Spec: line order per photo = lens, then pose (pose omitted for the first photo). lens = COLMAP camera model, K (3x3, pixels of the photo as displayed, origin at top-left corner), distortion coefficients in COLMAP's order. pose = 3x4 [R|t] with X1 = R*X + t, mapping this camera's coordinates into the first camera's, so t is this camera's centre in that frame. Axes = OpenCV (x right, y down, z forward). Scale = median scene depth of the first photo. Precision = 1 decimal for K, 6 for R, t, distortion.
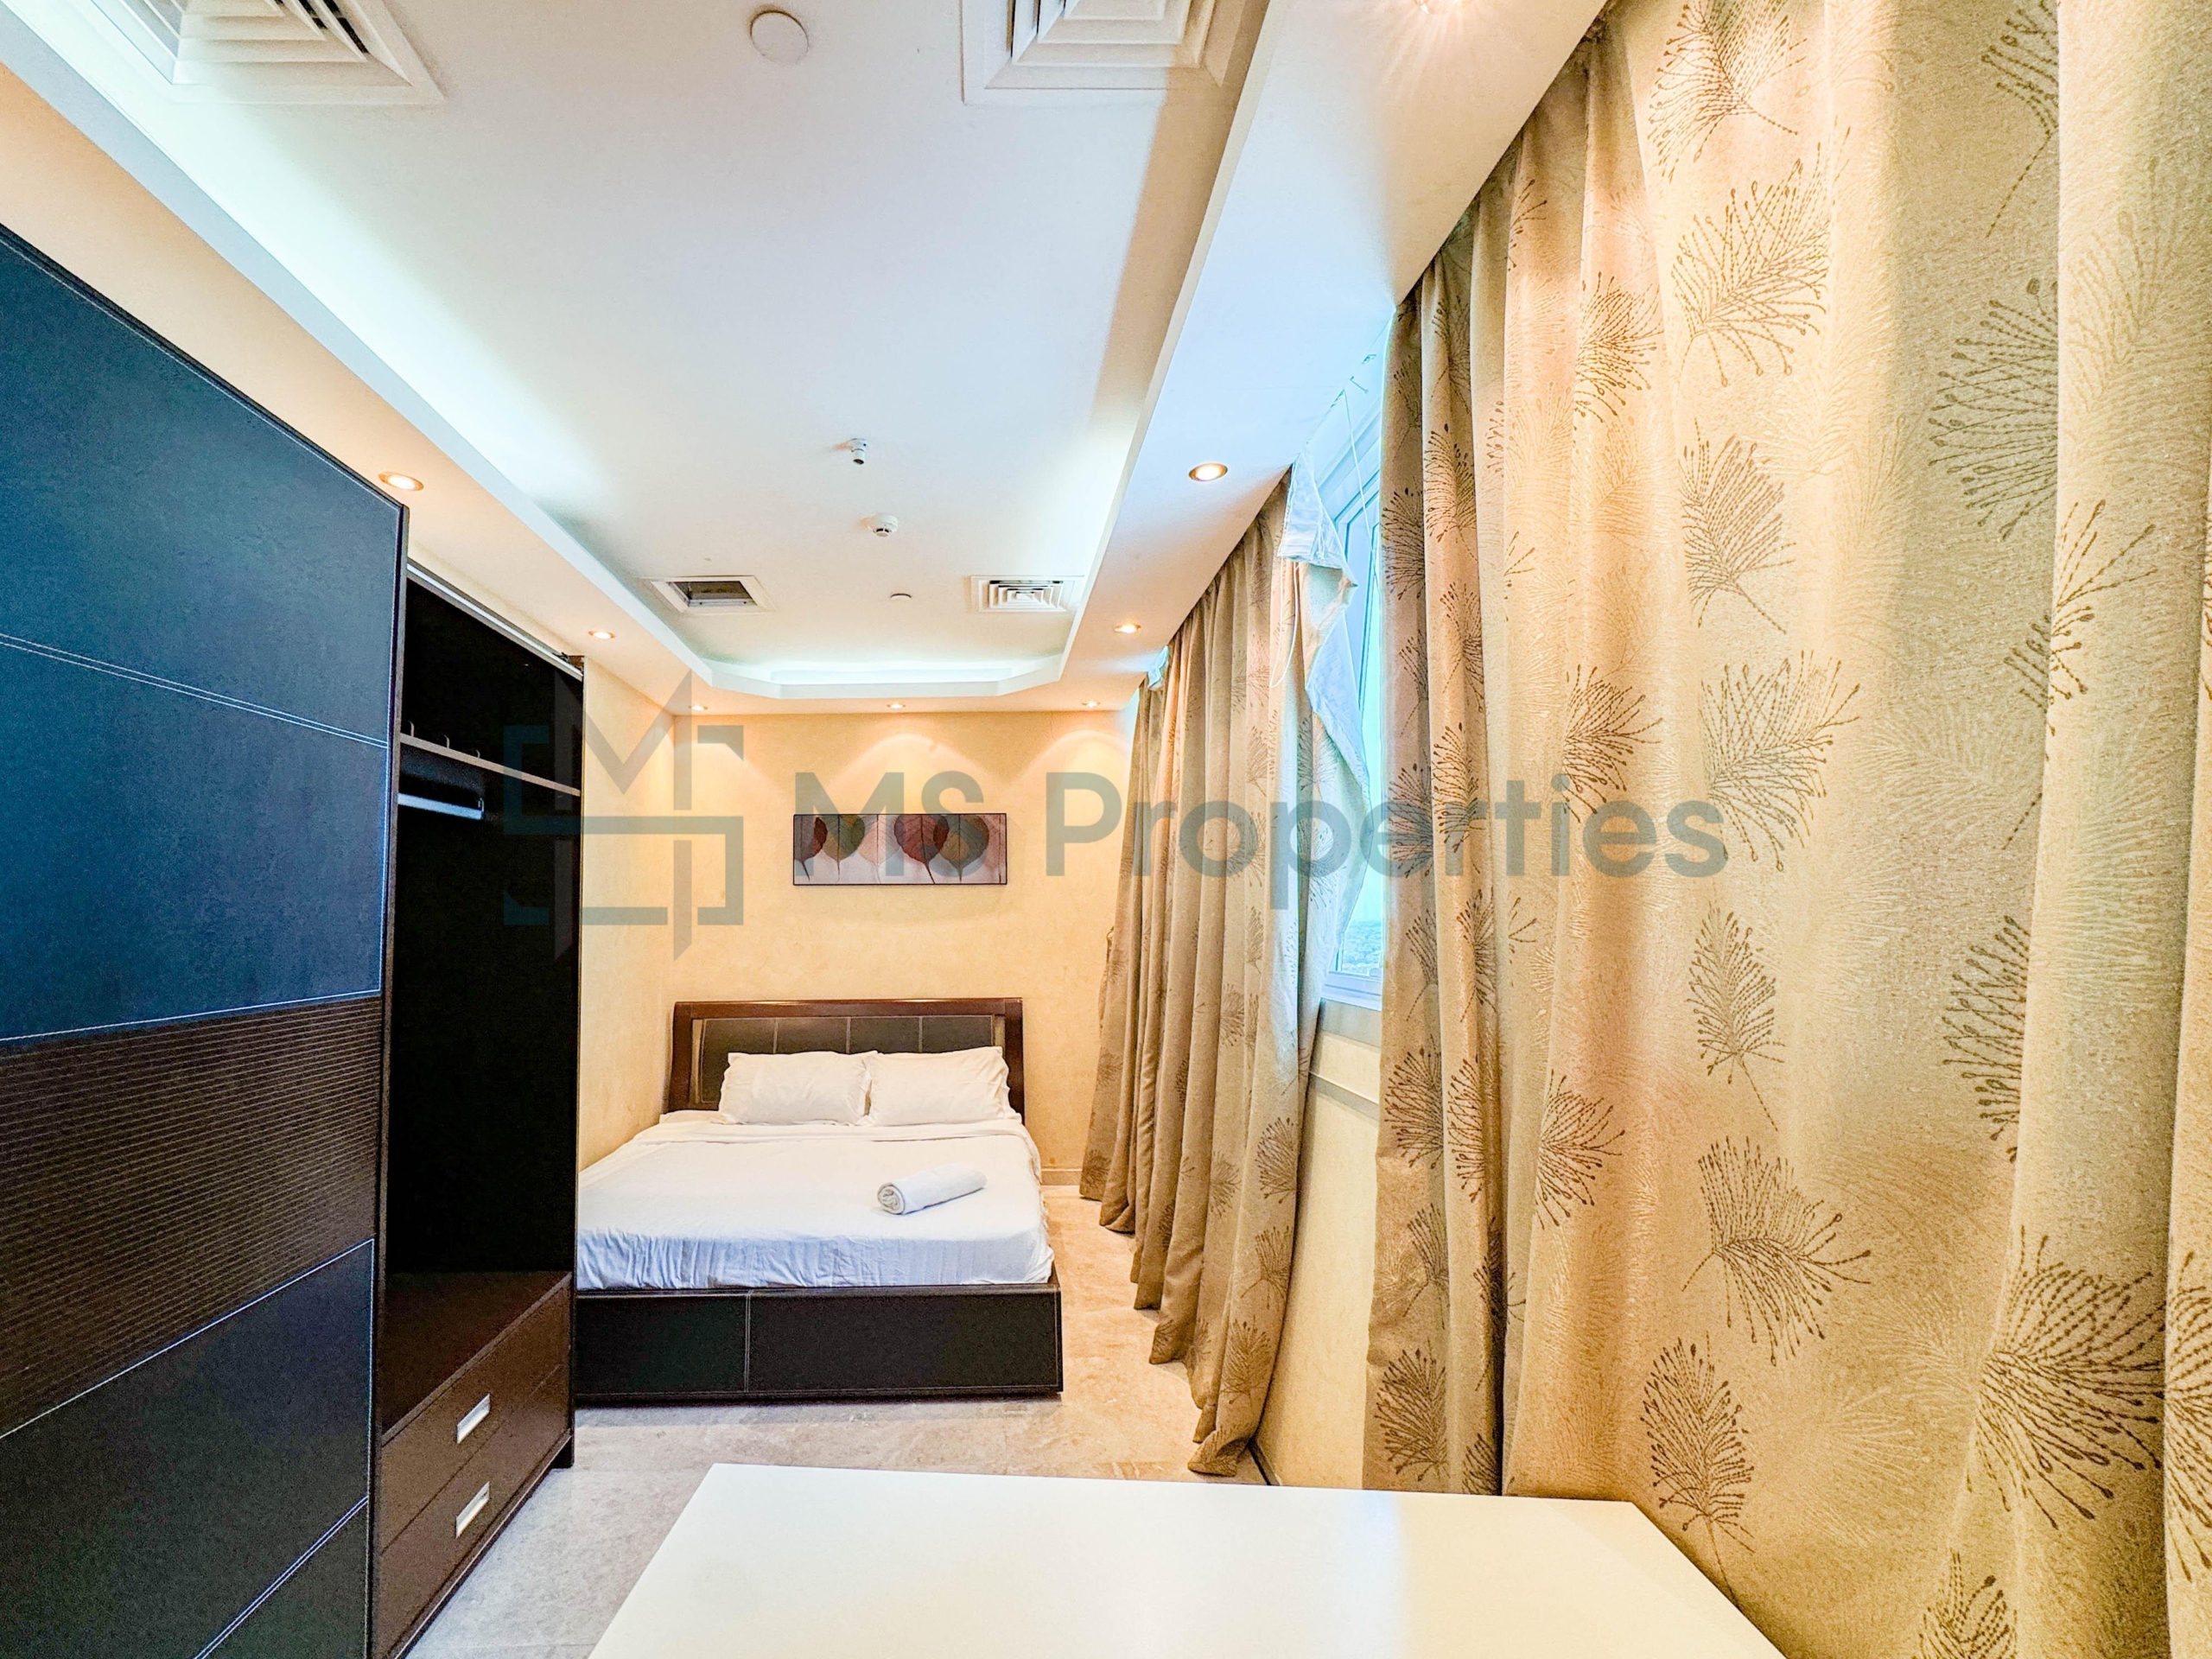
lens RADIAL K [[932.4, 0, 1115.5], [0, 932.4, 896.7], [0, 0, 1]] dist [-0.001251, -0.000280]
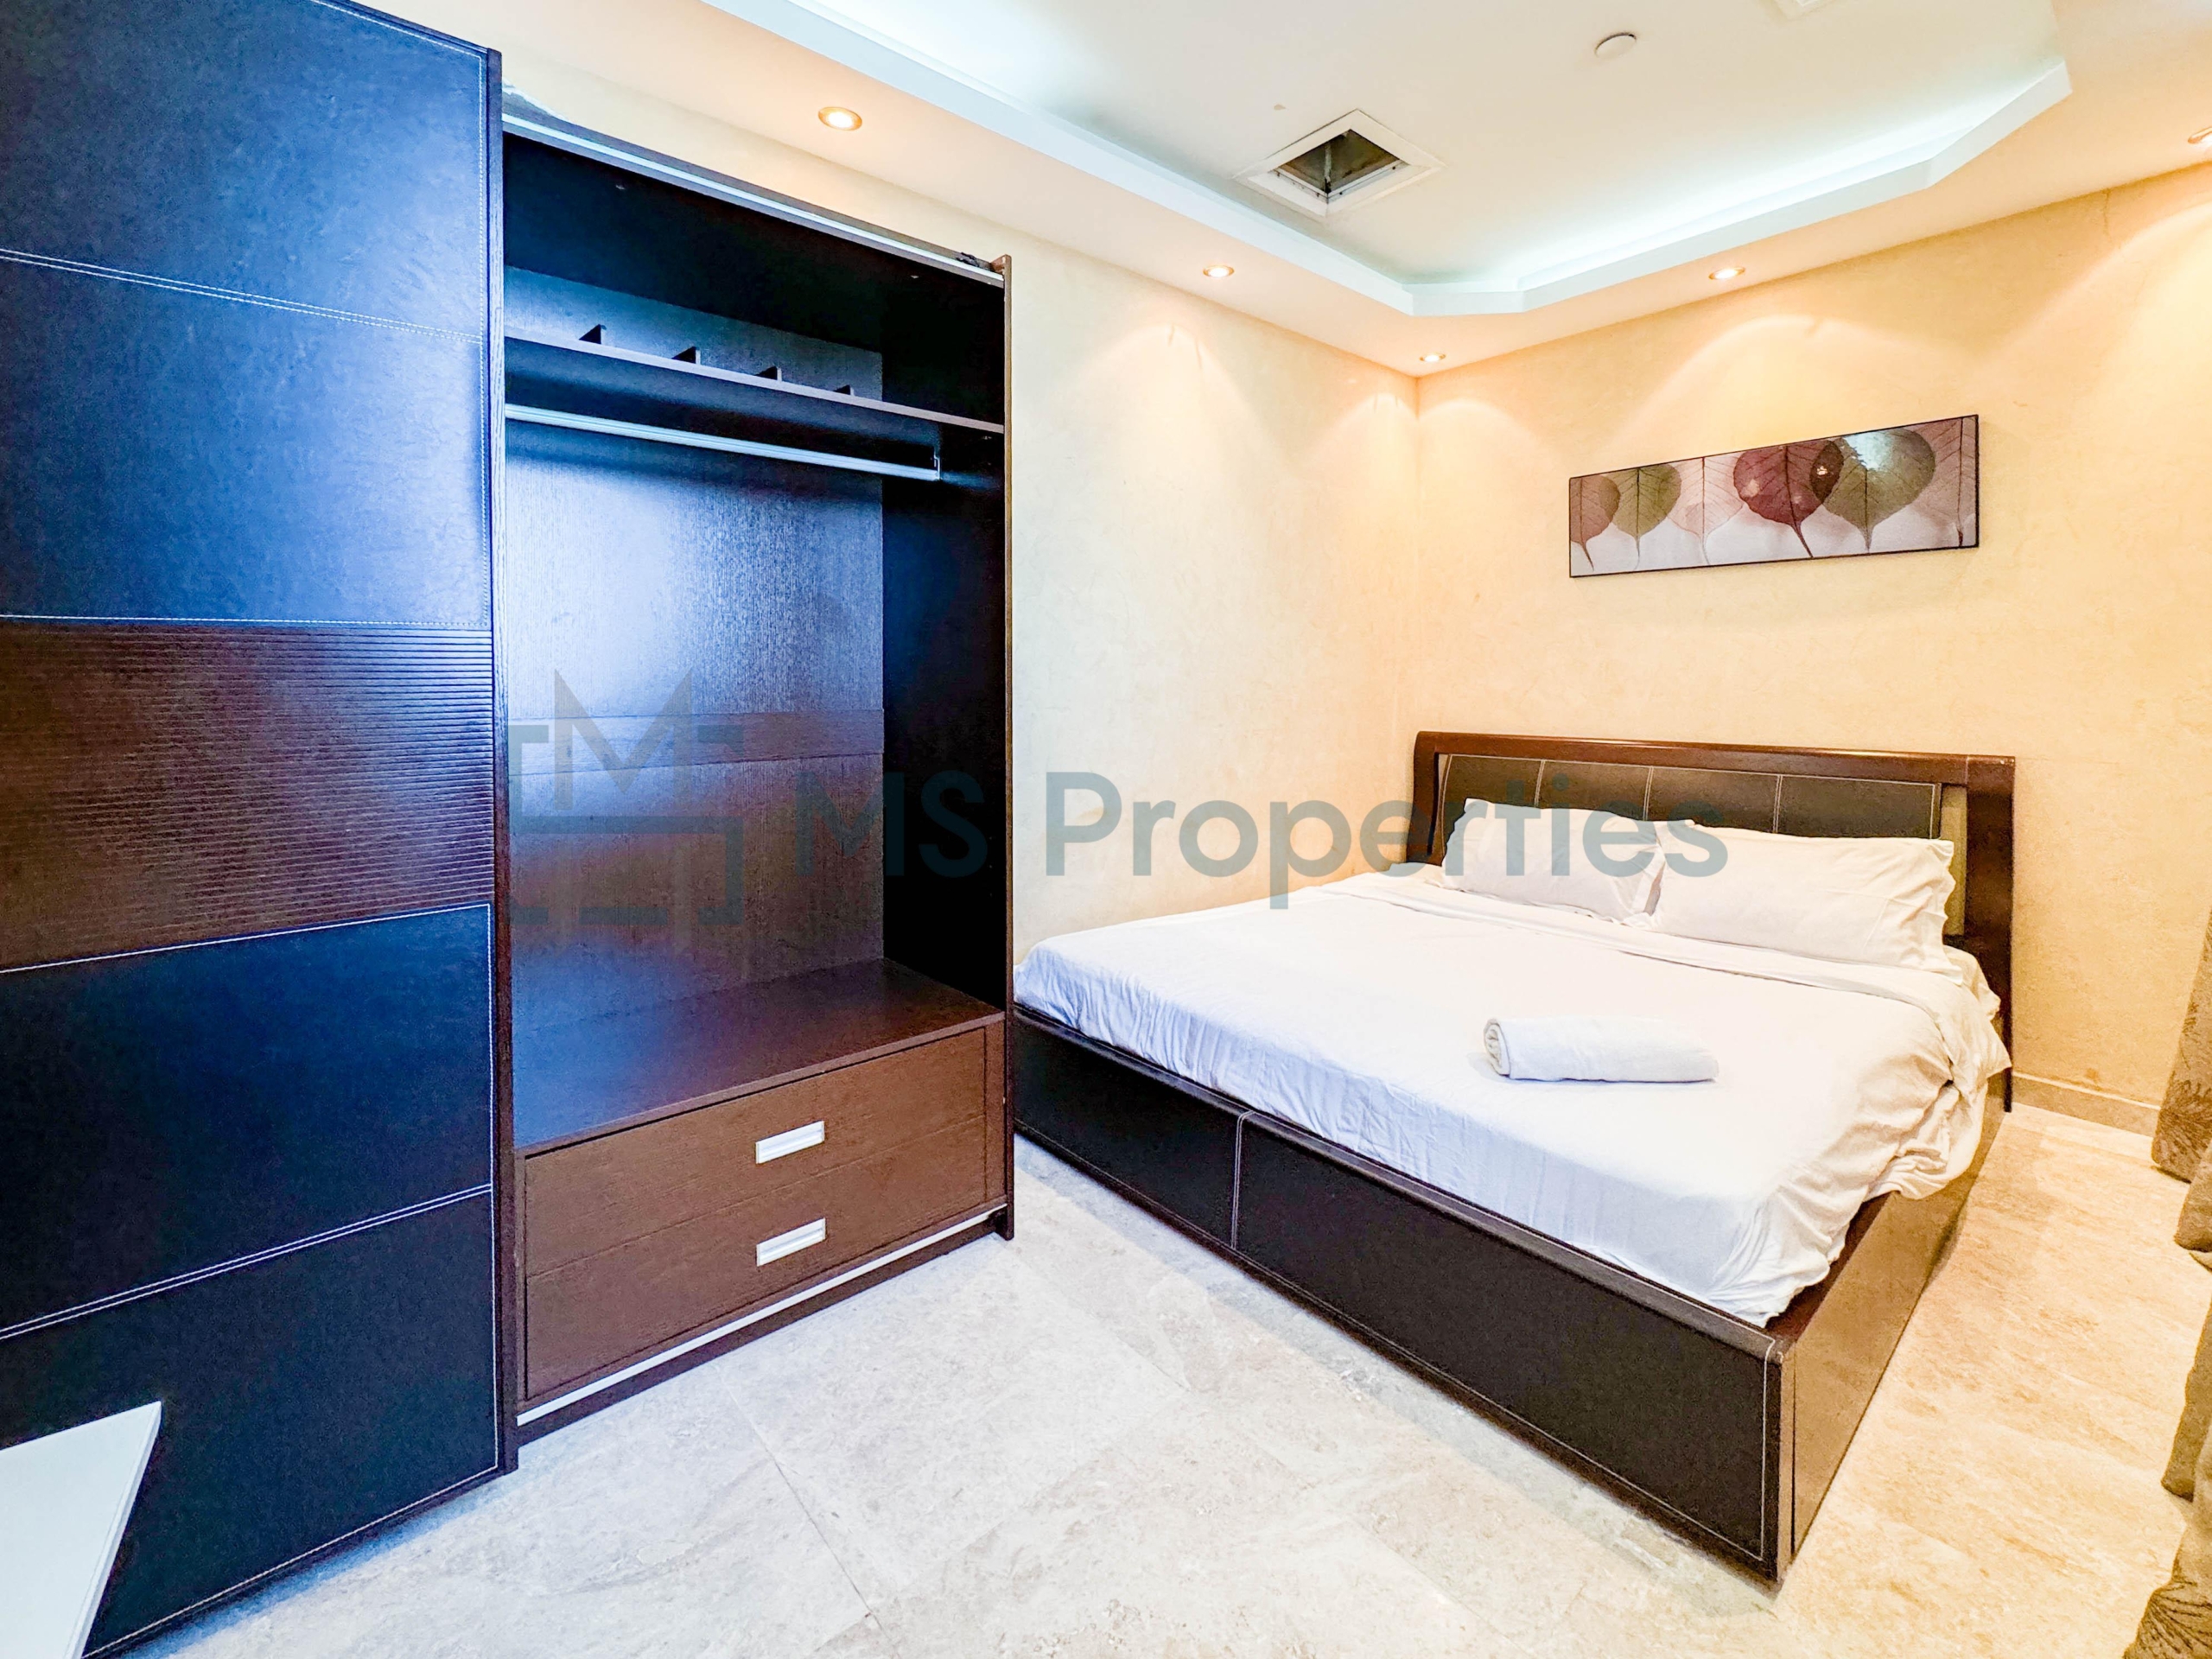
lens RADIAL K [[972.3, 0, 1111.5], [0, 972.3, 712.8], [0, 0, 1]] dist [-0.002109, -0.000280]
pose [[0.550972, 0.022009, -0.834234, 0.145496], [0.029904, 0.998489, 0.046093, 0.078164], [0.833988, -0.050343, 0.549481, 0.485890]]
